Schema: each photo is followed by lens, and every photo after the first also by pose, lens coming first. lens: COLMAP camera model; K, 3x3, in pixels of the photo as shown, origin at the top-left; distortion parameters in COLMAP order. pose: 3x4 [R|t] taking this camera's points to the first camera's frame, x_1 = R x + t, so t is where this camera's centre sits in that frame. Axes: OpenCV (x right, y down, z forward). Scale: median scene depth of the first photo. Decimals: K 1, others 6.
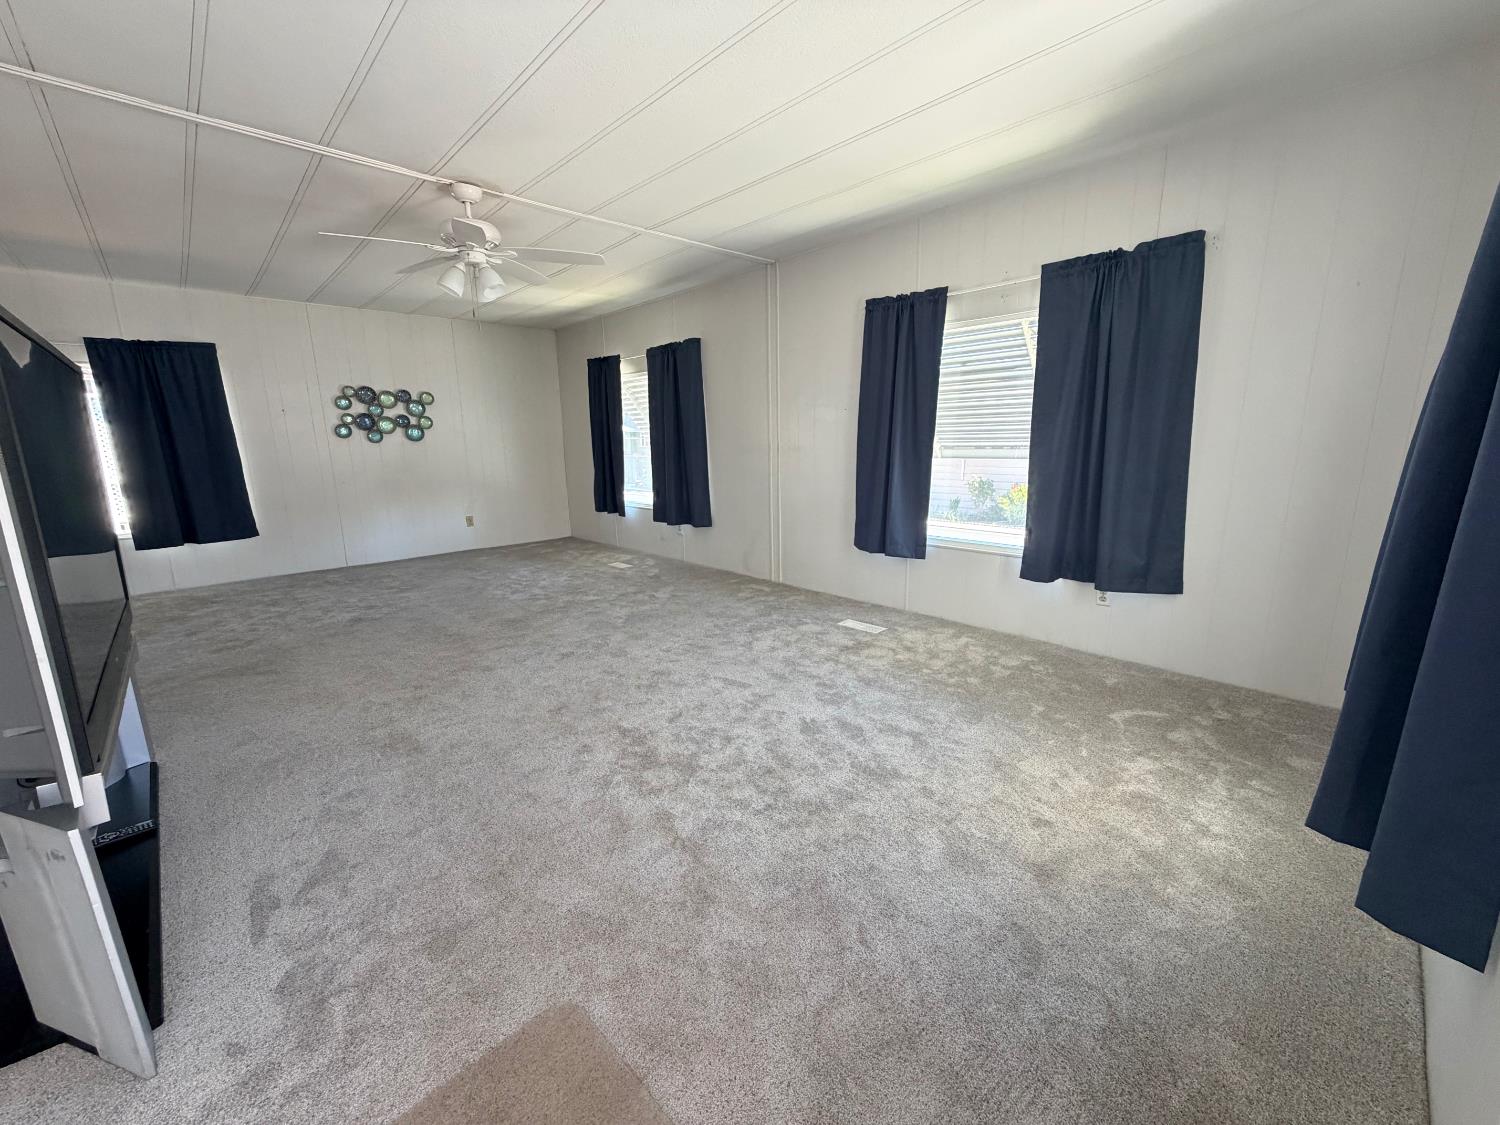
lens RADIAL K [[599.9, 0, 750.3], [0, 599.9, 564.2], [0, 0, 1]] dist [-0.001861, -0.000201]
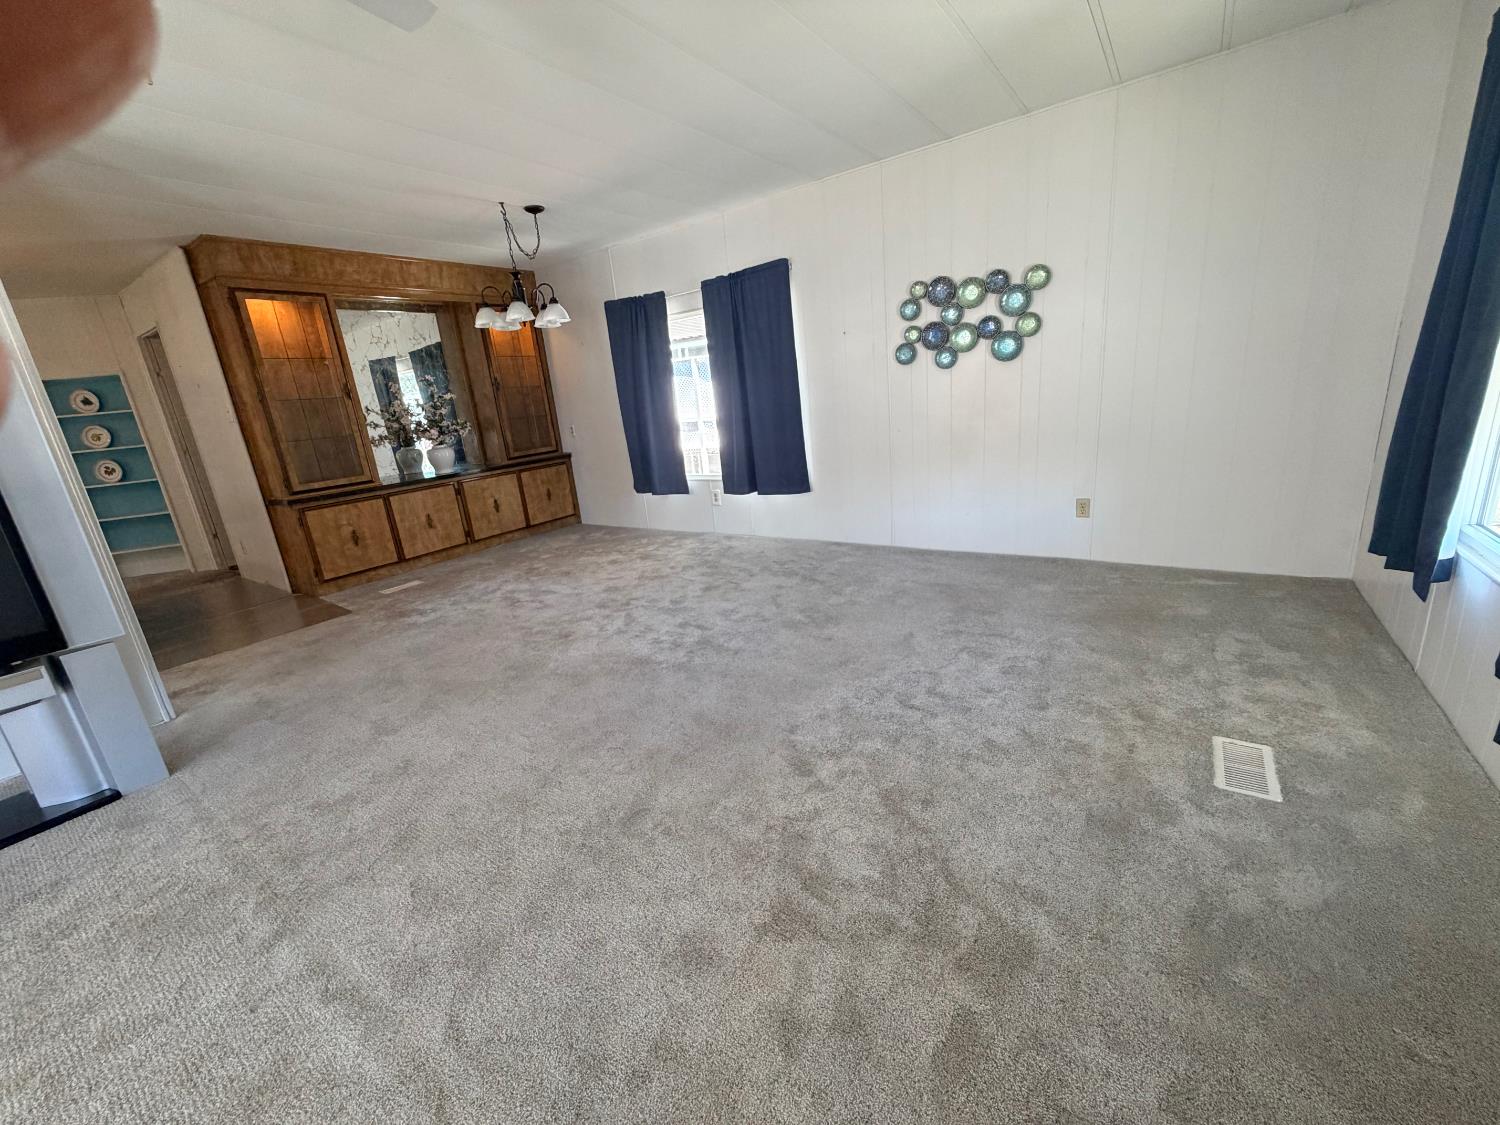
lens RADIAL K [[599.9, 0, 753.9], [0, 599.9, 564.9], [0, 0, 1]] dist [-0.001861, -0.000201]
pose [[0.211742, 0.262187, -0.941501, -0.013800], [-0.119317, 0.963073, 0.241360, -0.131510], [0.970015, 0.061231, 0.235207, 0.666744]]
